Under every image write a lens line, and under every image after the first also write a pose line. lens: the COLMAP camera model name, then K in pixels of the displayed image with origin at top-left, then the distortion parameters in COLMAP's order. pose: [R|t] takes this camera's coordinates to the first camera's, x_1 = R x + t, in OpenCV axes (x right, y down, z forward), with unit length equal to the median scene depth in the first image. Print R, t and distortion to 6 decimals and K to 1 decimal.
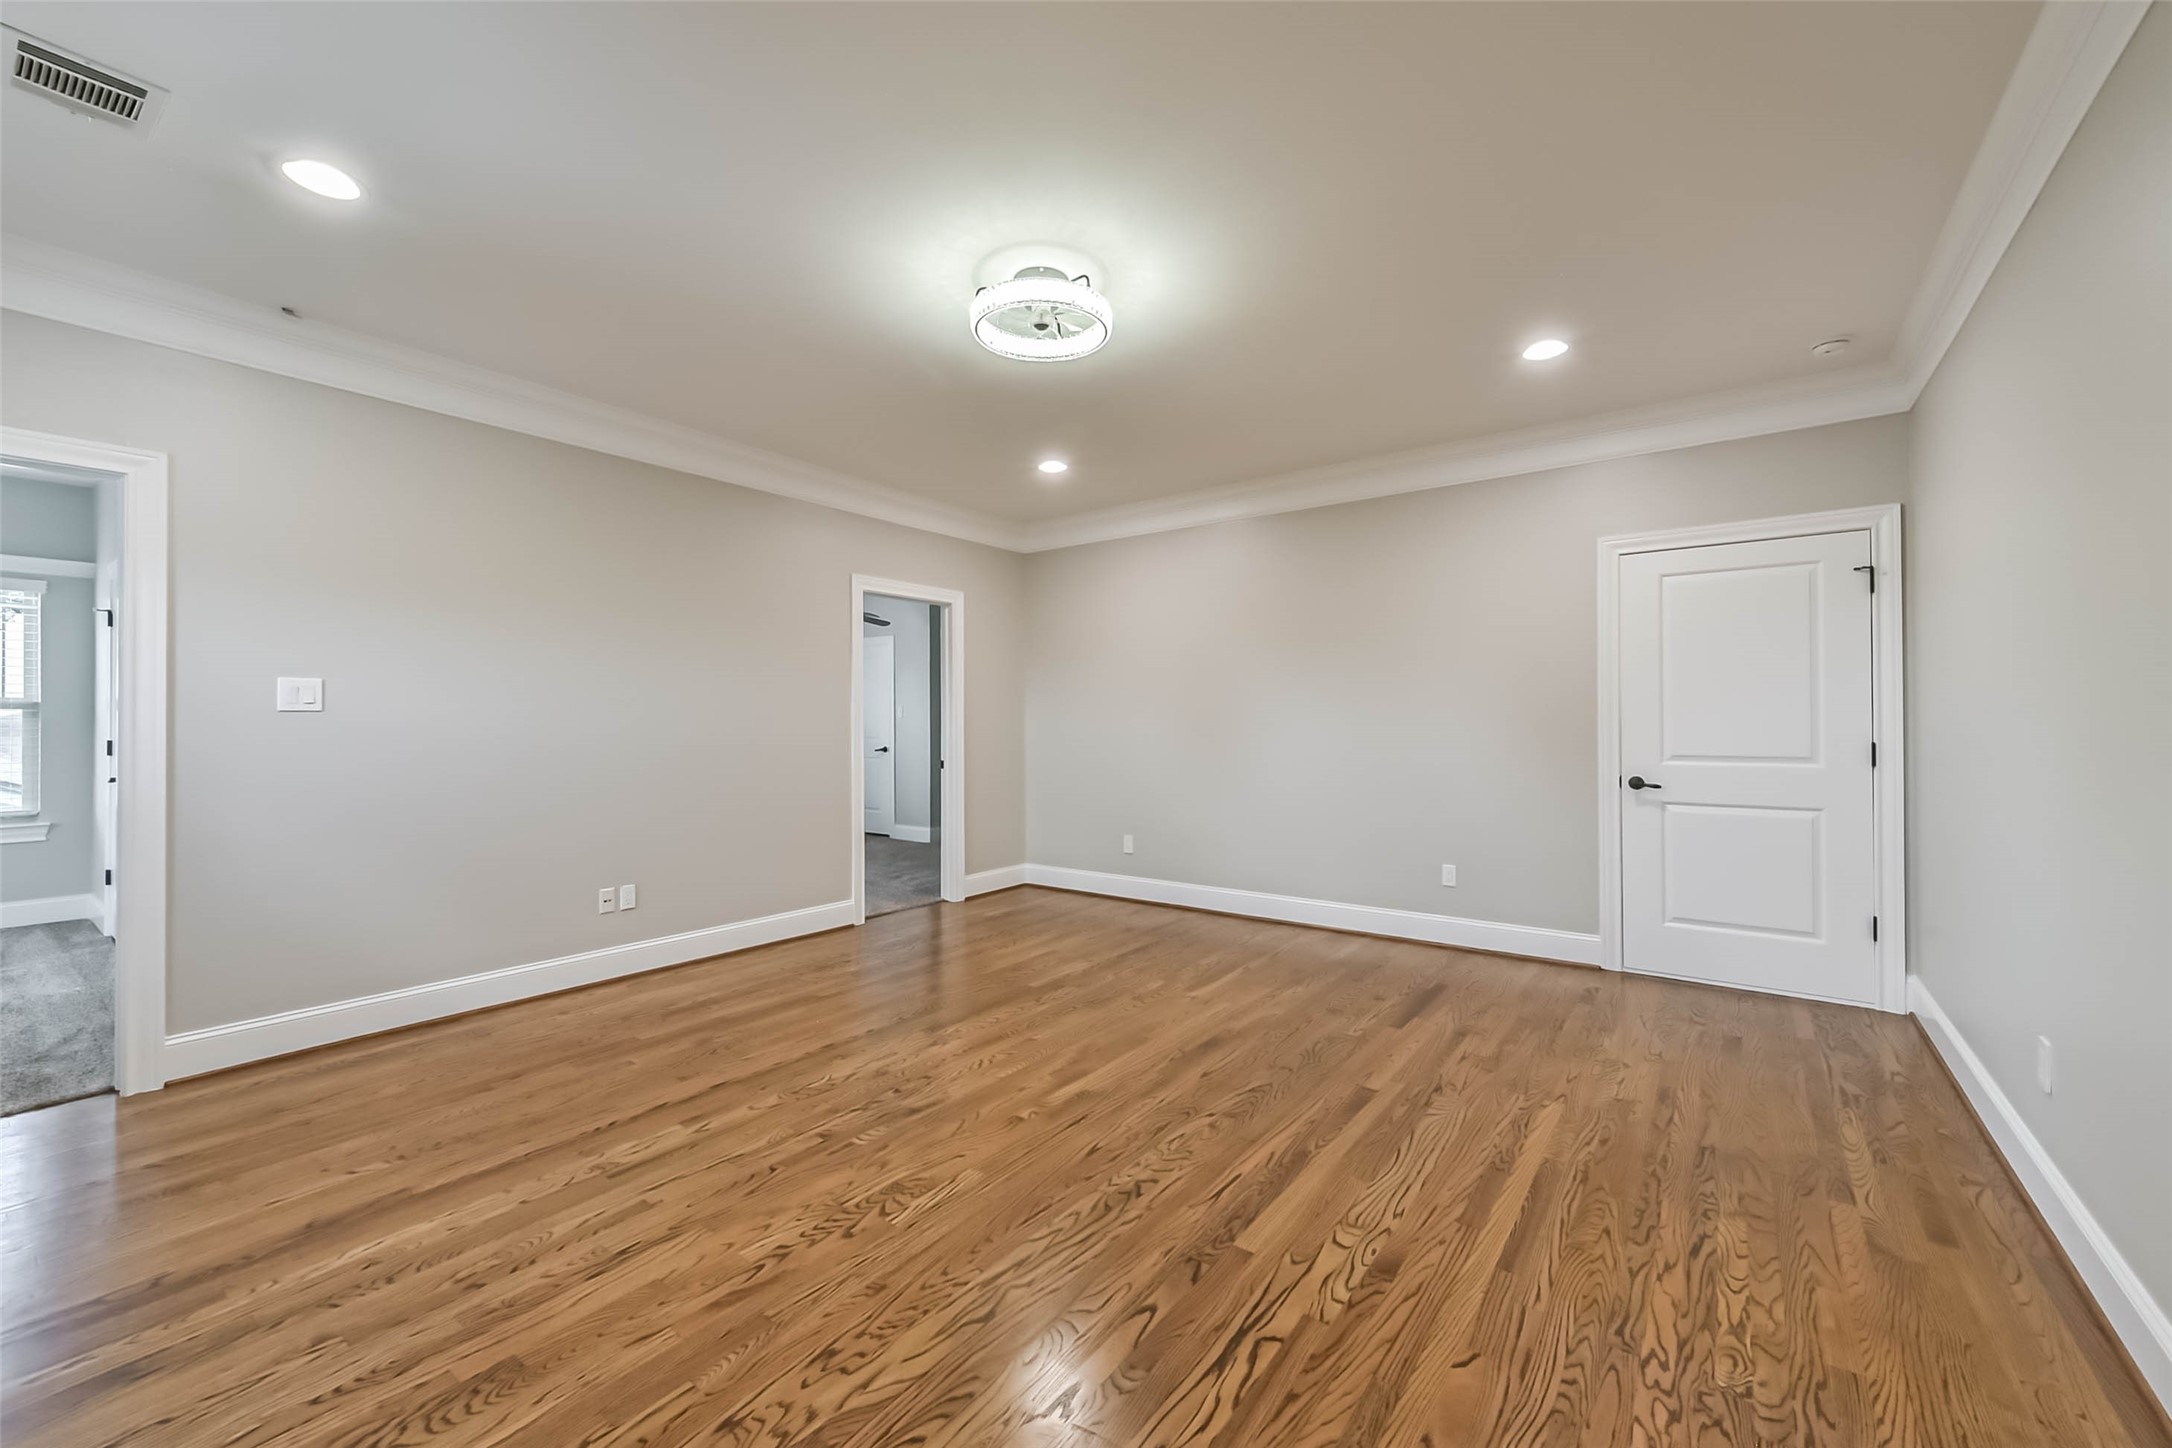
lens RADIAL K [[847.4, 0, 1082.9], [0, 847.4, 717.9], [0, 0, 1]] dist [0.019252, -0.000423]
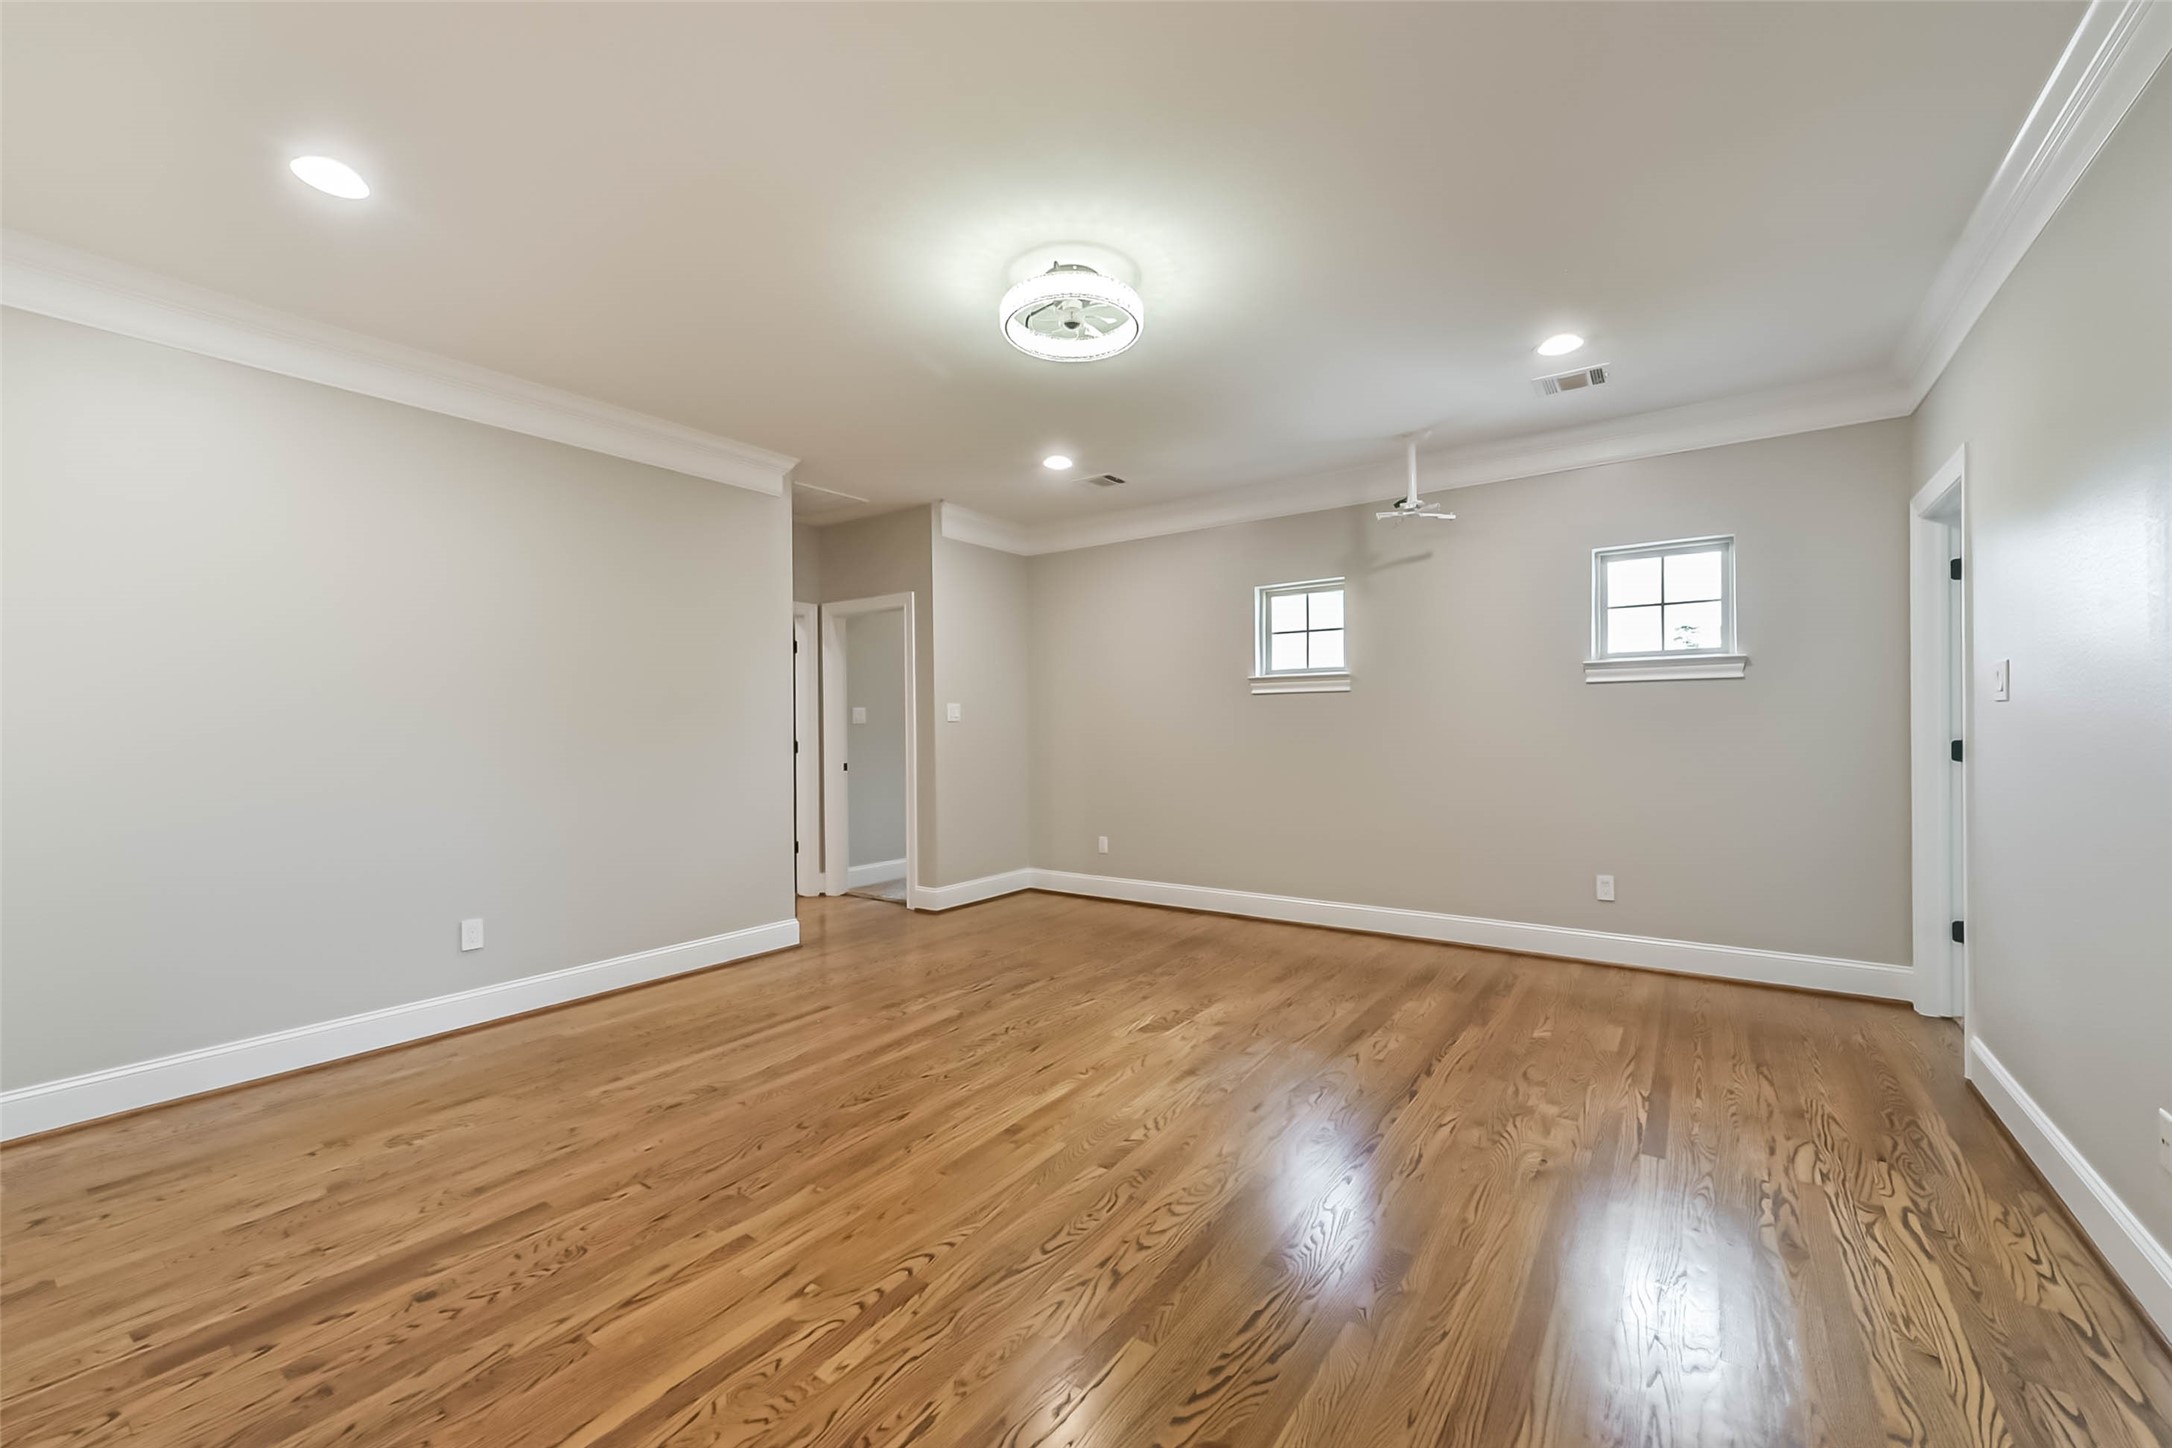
lens RADIAL K [[847.4, 0, 1085.4], [0, 847.4, 721.4], [0, 0, 1]] dist [0.019252, -0.000423]
pose [[-0.999642, 0.010744, -0.024510, -0.029584], [0.010824, 0.999936, -0.003143, 0.002014], [0.024475, -0.003407, -0.999695, 1.669475]]
